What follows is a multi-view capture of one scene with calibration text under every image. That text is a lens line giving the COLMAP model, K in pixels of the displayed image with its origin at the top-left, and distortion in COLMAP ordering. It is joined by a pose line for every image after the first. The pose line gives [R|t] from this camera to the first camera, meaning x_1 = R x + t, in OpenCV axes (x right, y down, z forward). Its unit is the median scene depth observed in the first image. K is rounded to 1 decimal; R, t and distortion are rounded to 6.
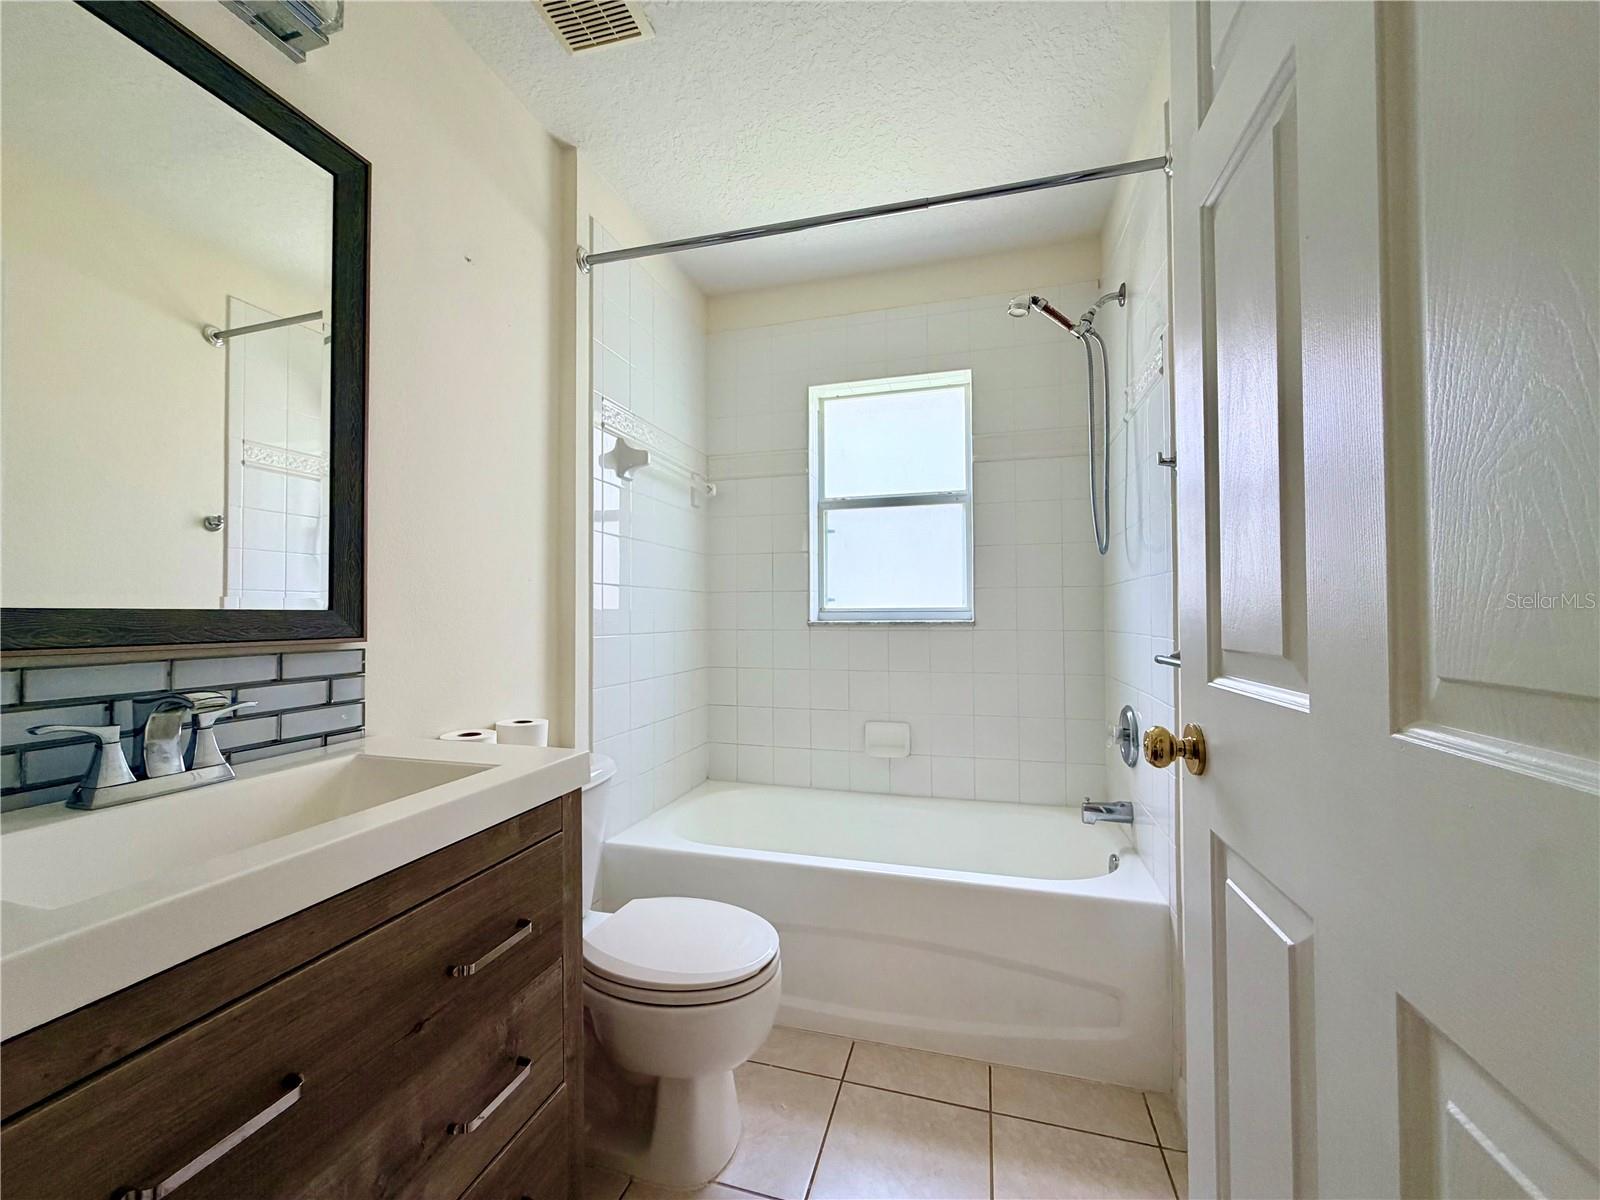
lens RADIAL K [[638.9, 0, 794.0], [0, 638.9, 601.9], [0, 0, 1]] dist [-0.000531, -0.000054]
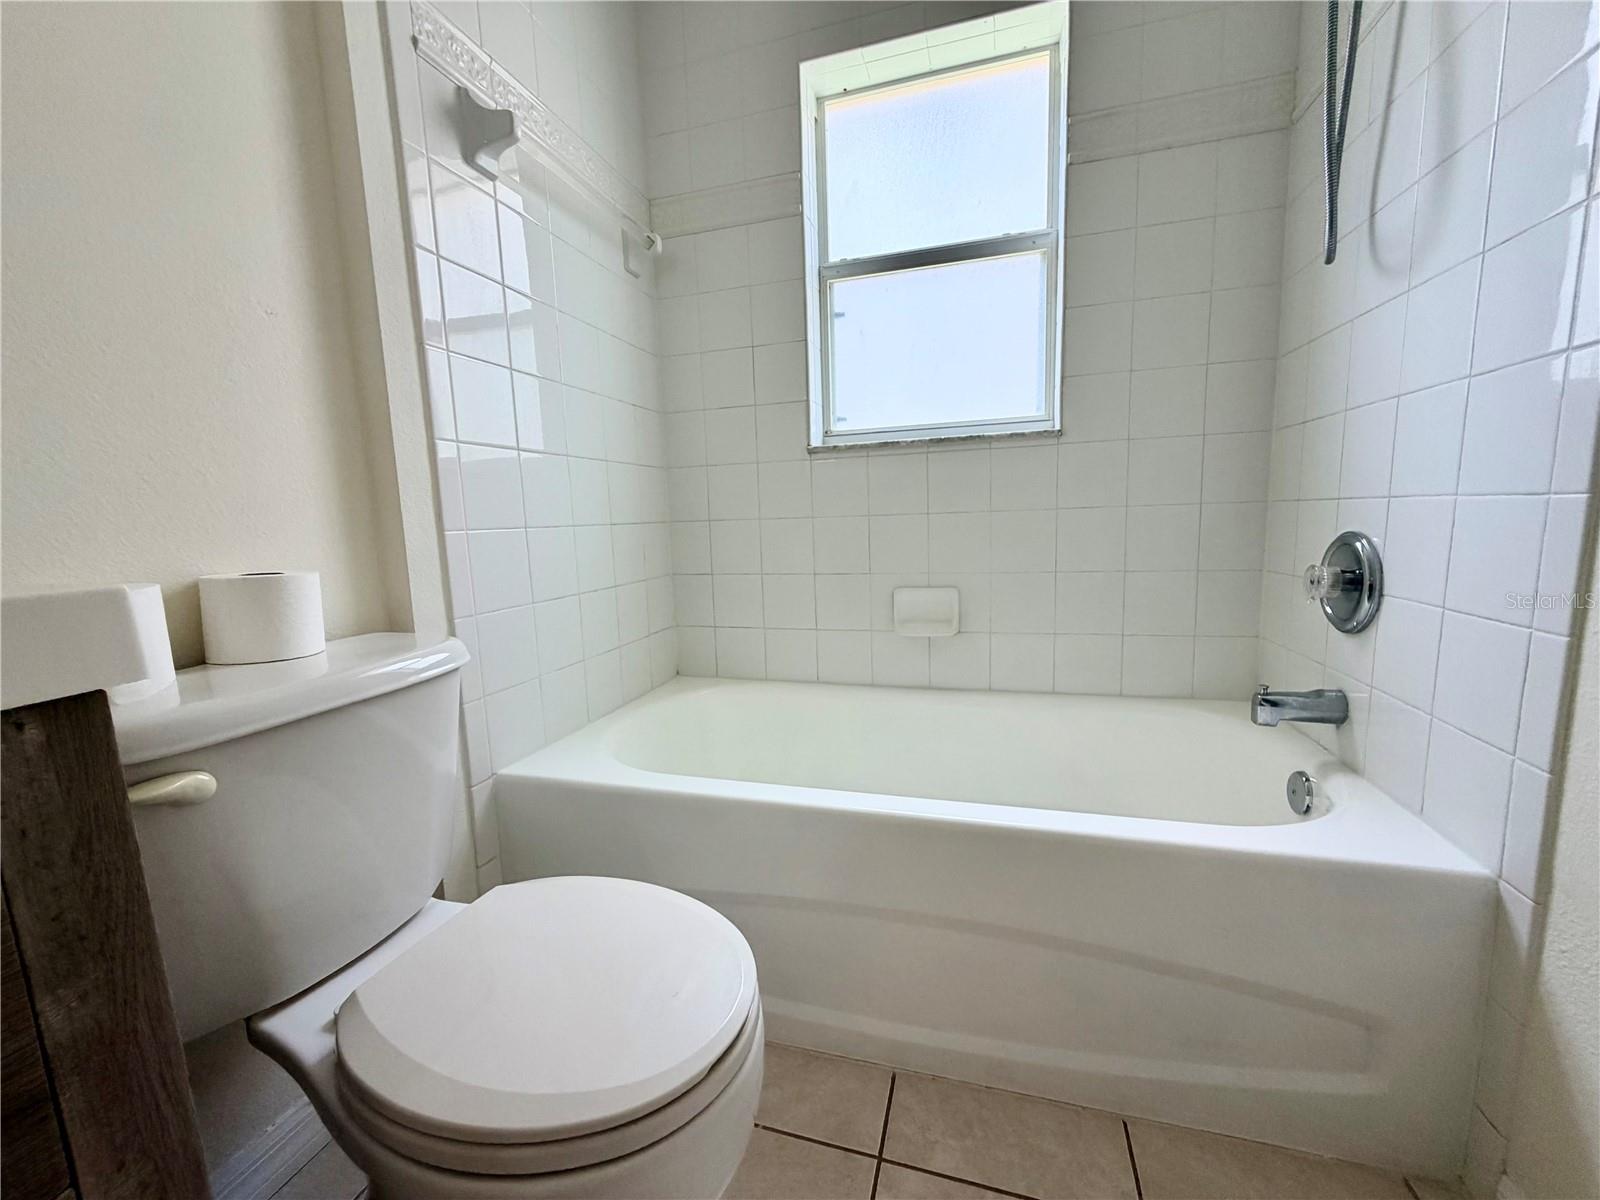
lens RADIAL K [[638.9, 0, 794.0], [0, 638.9, 601.9], [0, 0, 1]] dist [-0.000531, -0.000054]
pose [[0.999511, -0.028390, -0.013080, 0.015389], [0.030070, 0.987568, 0.154291, 0.122353], [0.008537, -0.154609, 0.987939, 0.413612]]
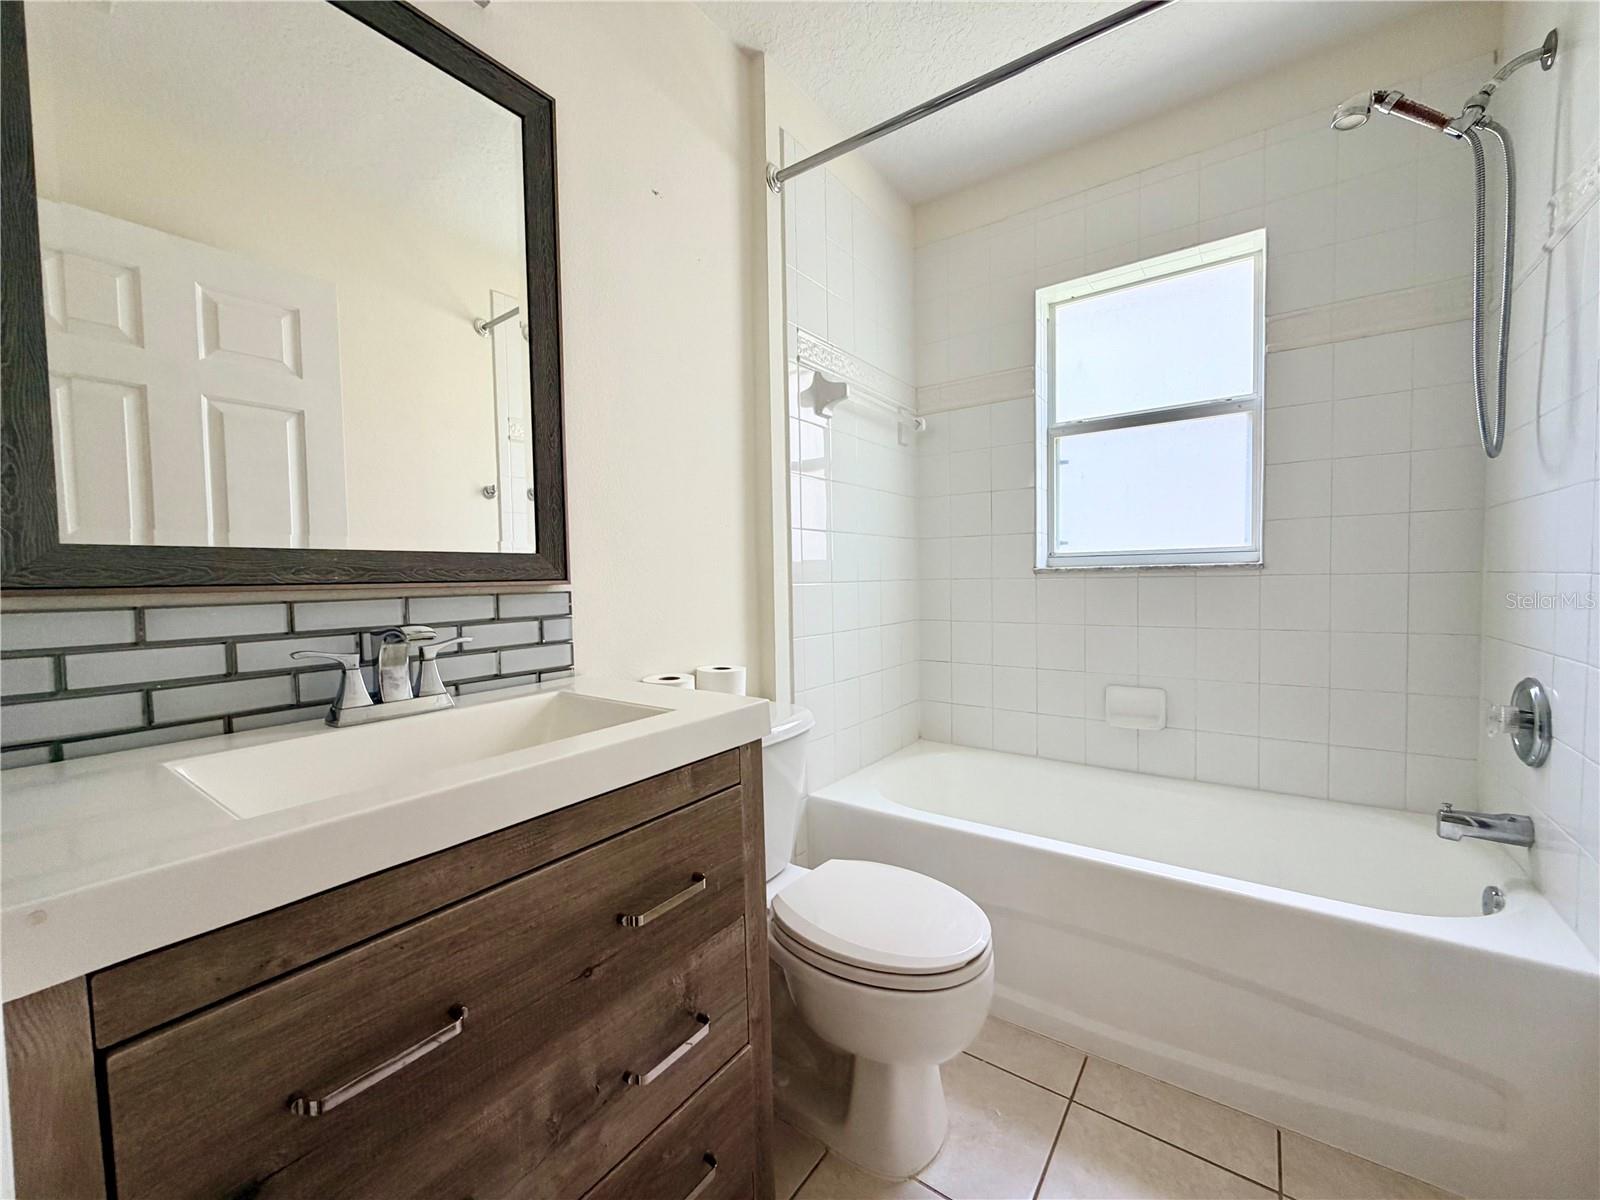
lens RADIAL K [[638.9, 0, 794.0], [0, 638.9, 601.9], [0, 0, 1]] dist [-0.000531, -0.000054]
pose [[0.940630, 0.001018, -0.339433, 0.013532], [0.020900, 0.997924, 0.060912, 0.023142], [0.338790, -0.064390, 0.938656, 0.099309]]
